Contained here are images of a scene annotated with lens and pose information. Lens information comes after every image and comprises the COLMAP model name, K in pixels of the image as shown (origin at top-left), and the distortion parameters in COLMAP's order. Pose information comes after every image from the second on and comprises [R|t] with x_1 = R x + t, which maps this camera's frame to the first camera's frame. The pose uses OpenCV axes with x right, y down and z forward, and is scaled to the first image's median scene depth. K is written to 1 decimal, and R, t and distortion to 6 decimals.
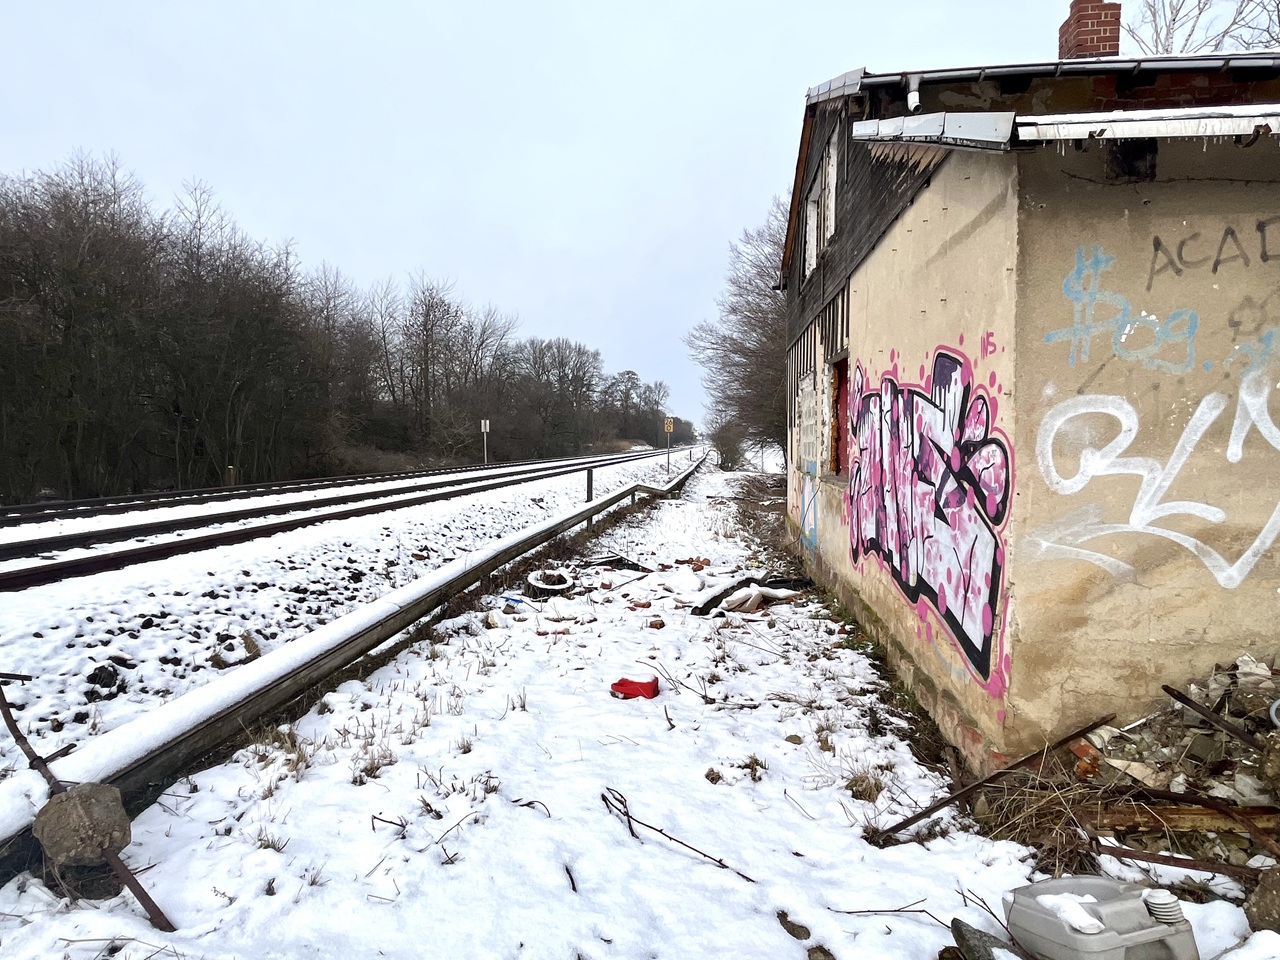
lens RADIAL K [[712.7, 0, 635.6], [0, 712.7, 477.3], [0, 0, 1]] dist [-0.003240, -0.001779]
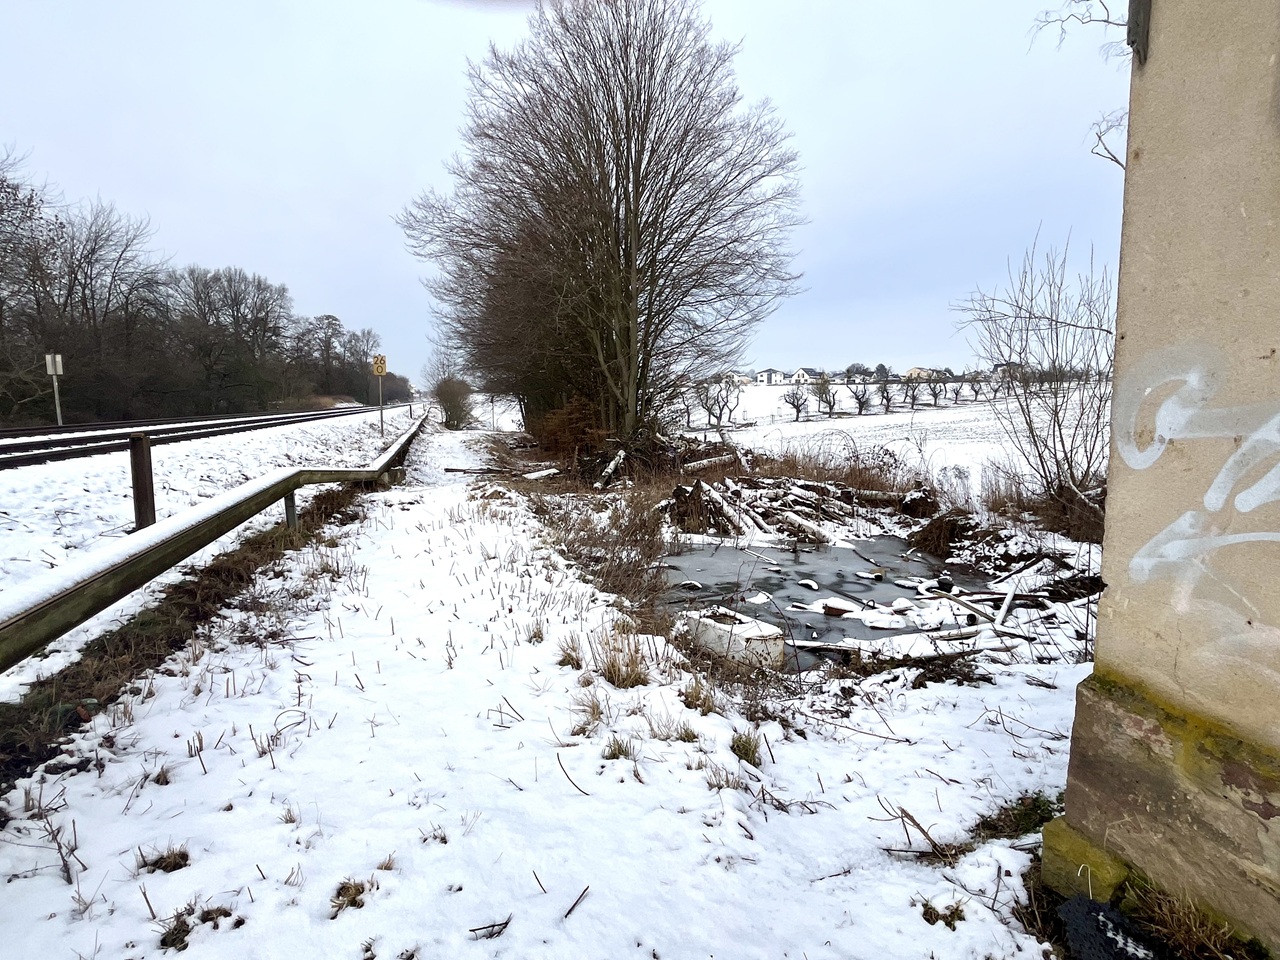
lens RADIAL K [[712.7, 0, 637.1], [0, 712.7, 480.4], [0, 0, 1]] dist [-0.003240, -0.001779]
pose [[0.925709, -0.050412, 0.374861, 0.008590], [0.026539, 0.997293, 0.068580, -0.002163], [-0.377303, -0.053537, 0.924541, 0.169623]]
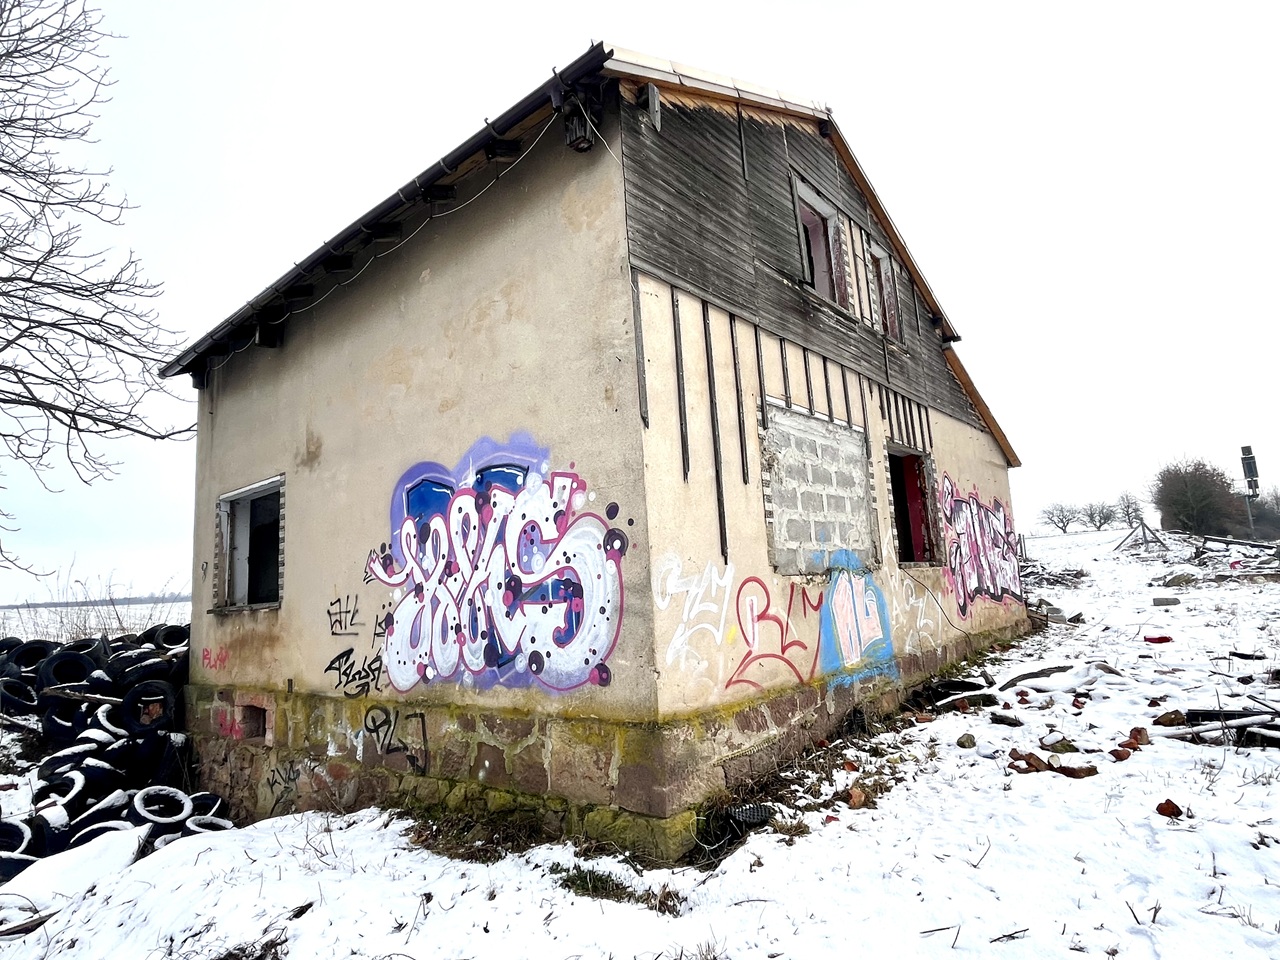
lens RADIAL K [[712.7, 0, 639.9], [0, 712.7, 476.3], [0, 0, 1]] dist [-0.003240, -0.001779]
pose [[-0.830194, 0.140309, 0.539528, 0.004732], [0.093600, 0.989152, -0.113211, -0.004906], [-0.549560, -0.043487, -0.834322, 0.246896]]
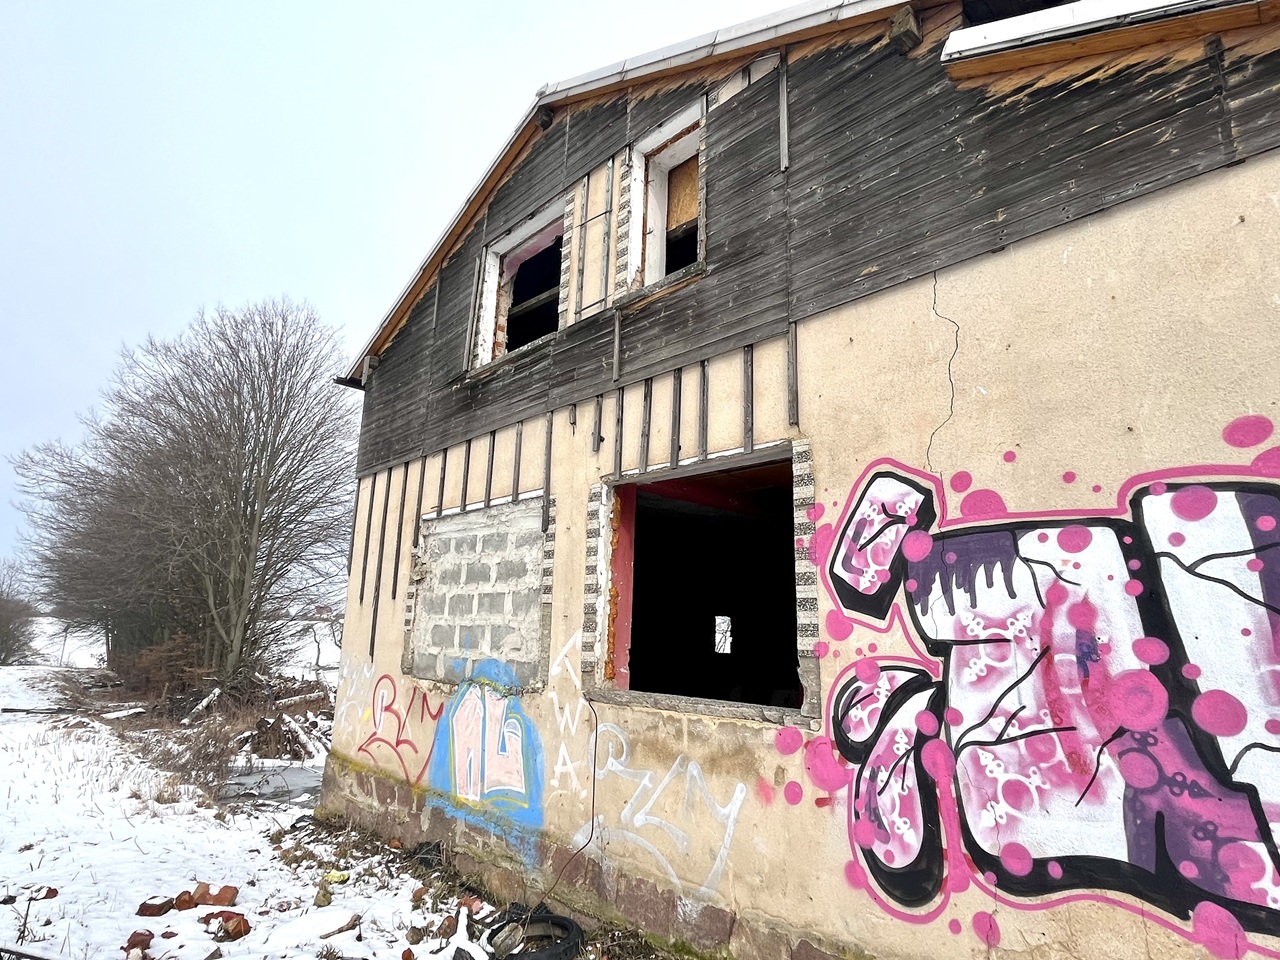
lens RADIAL K [[712.7, 0, 639.0], [0, 712.7, 478.8], [0, 0, 1]] dist [-0.003240, -0.001779]
pose [[0.651595, 0.181811, 0.736457, -0.016953], [0.014160, 0.967768, -0.251445, -0.002620], [-0.758435, 0.174269, 0.628019, 0.079083]]
